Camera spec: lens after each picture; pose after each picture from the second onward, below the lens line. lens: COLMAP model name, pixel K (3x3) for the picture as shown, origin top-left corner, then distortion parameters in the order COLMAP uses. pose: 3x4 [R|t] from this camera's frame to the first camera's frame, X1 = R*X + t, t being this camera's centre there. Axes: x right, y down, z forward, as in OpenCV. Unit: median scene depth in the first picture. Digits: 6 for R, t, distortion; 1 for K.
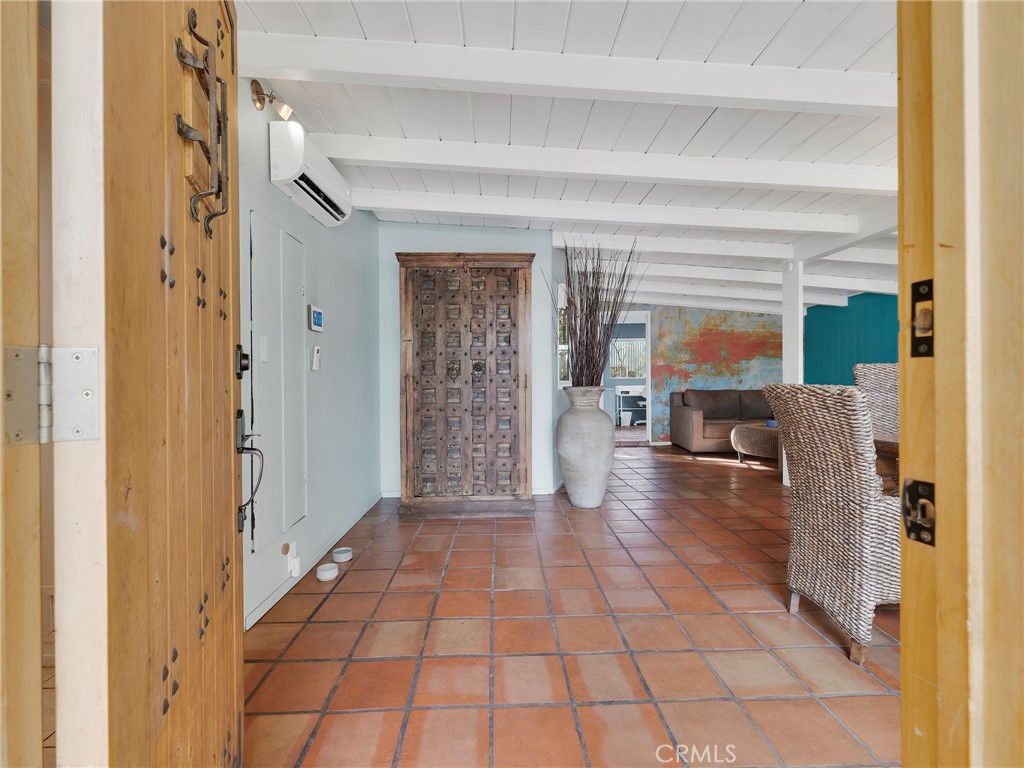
lens RADIAL K [[461.6, 0, 509.9], [0, 461.6, 381.7], [0, 0, 1]] dist [0.000549, -0.000891]
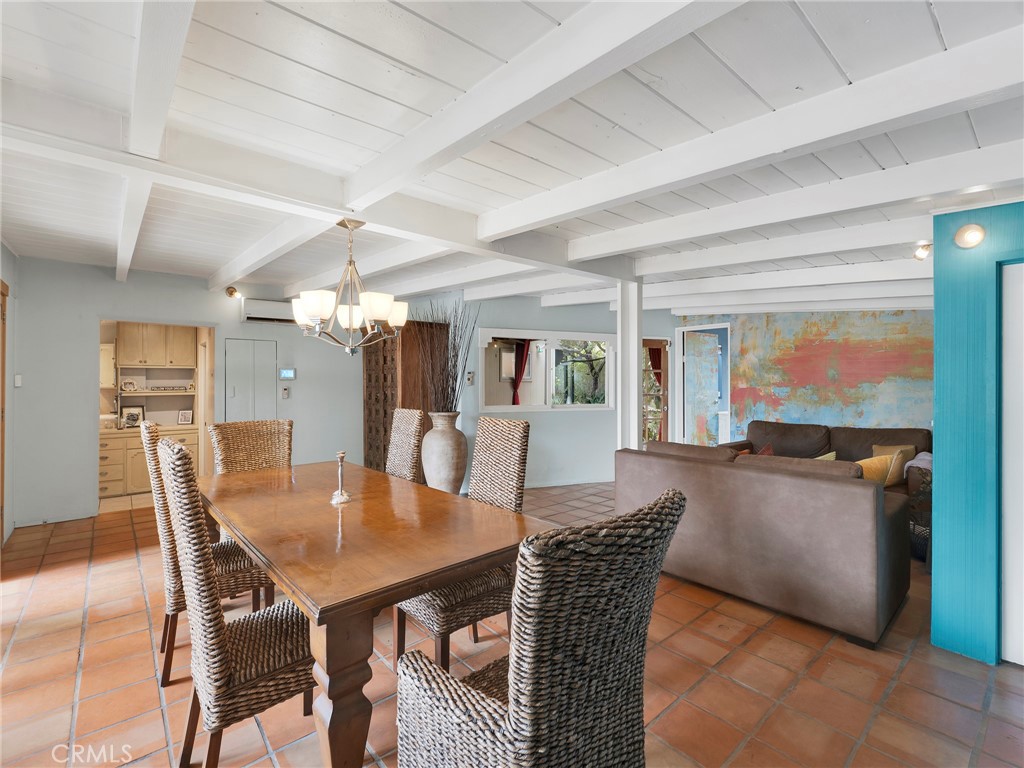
lens RADIAL K [[461.6, 0, 509.9], [0, 461.6, 381.7], [0, 0, 1]] dist [0.000549, -0.000891]
pose [[0.641560, 0.005557, -0.767052, 1.322929], [-0.012243, 0.999921, -0.002996, -0.076520], [0.766975, 0.011313, 0.641578, 0.325809]]
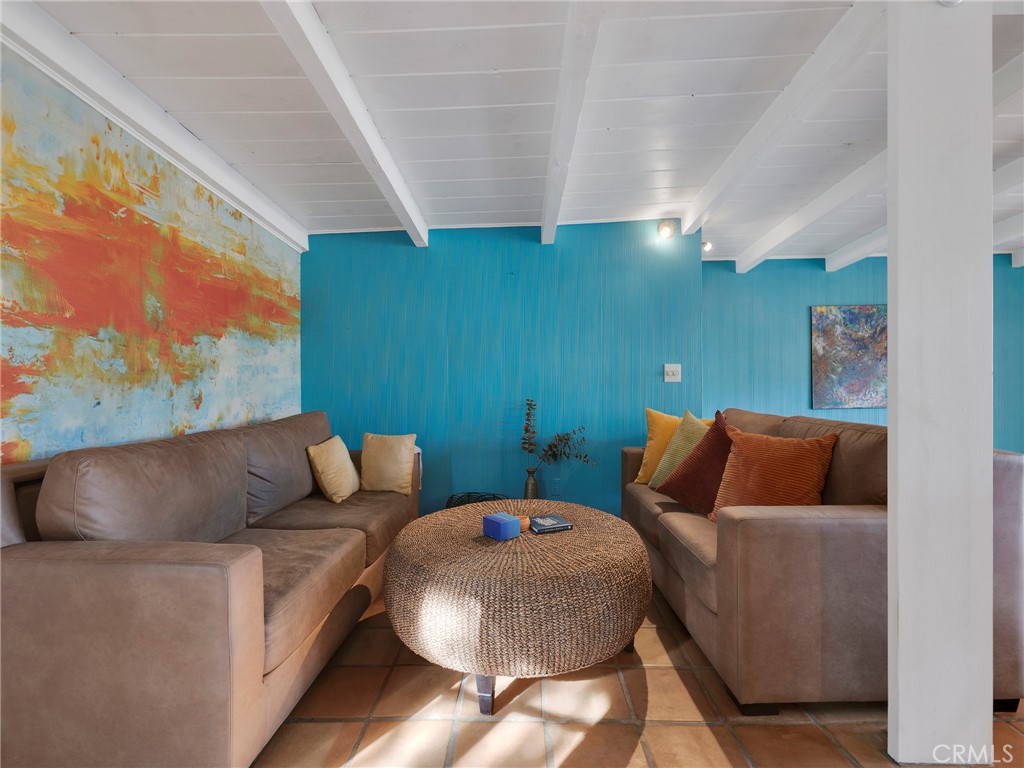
lens RADIAL K [[461.6, 0, 509.9], [0, 461.6, 381.7], [0, 0, 1]] dist [0.000549, -0.000891]
pose [[0.034746, 0.002723, 0.999392, 0.364565], [0.021055, 0.999772, -0.003456, -0.015838], [-0.999174, 0.021163, 0.034681, 1.486328]]
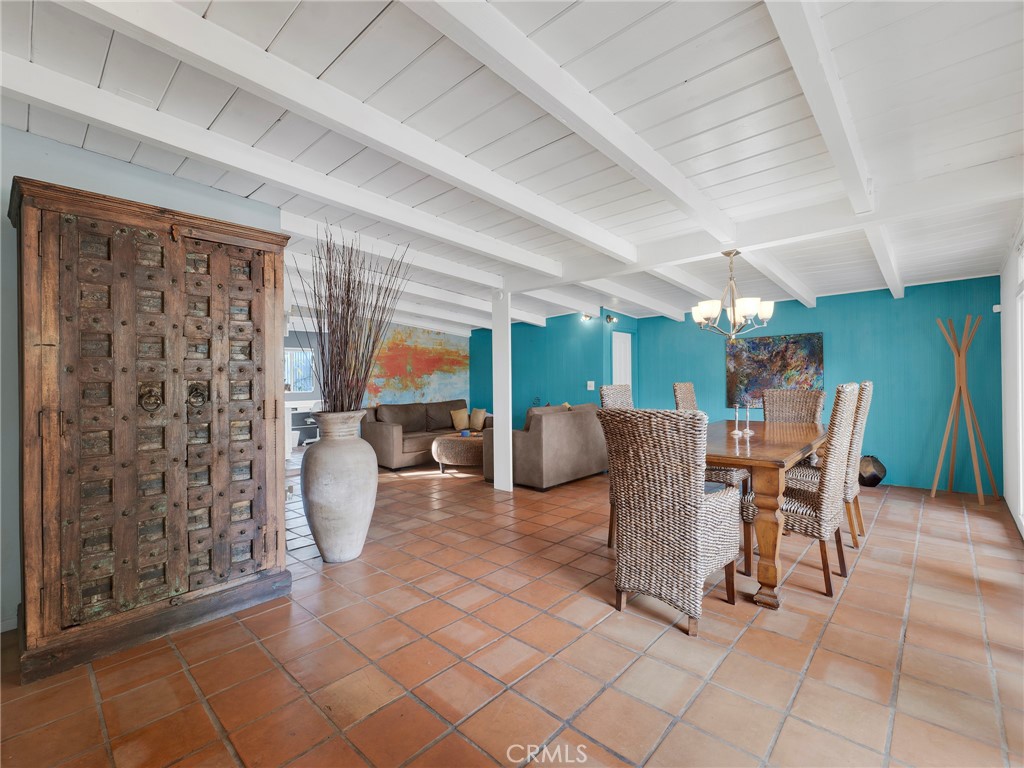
lens RADIAL K [[461.6, 0, 509.9], [0, 461.6, 381.7], [0, 0, 1]] dist [0.000549, -0.000891]
pose [[0.698034, -0.005022, 0.716047, -0.226347], [0.018128, 0.999779, -0.010660, -0.029888], [-0.715835, 0.020422, 0.697971, 0.231317]]
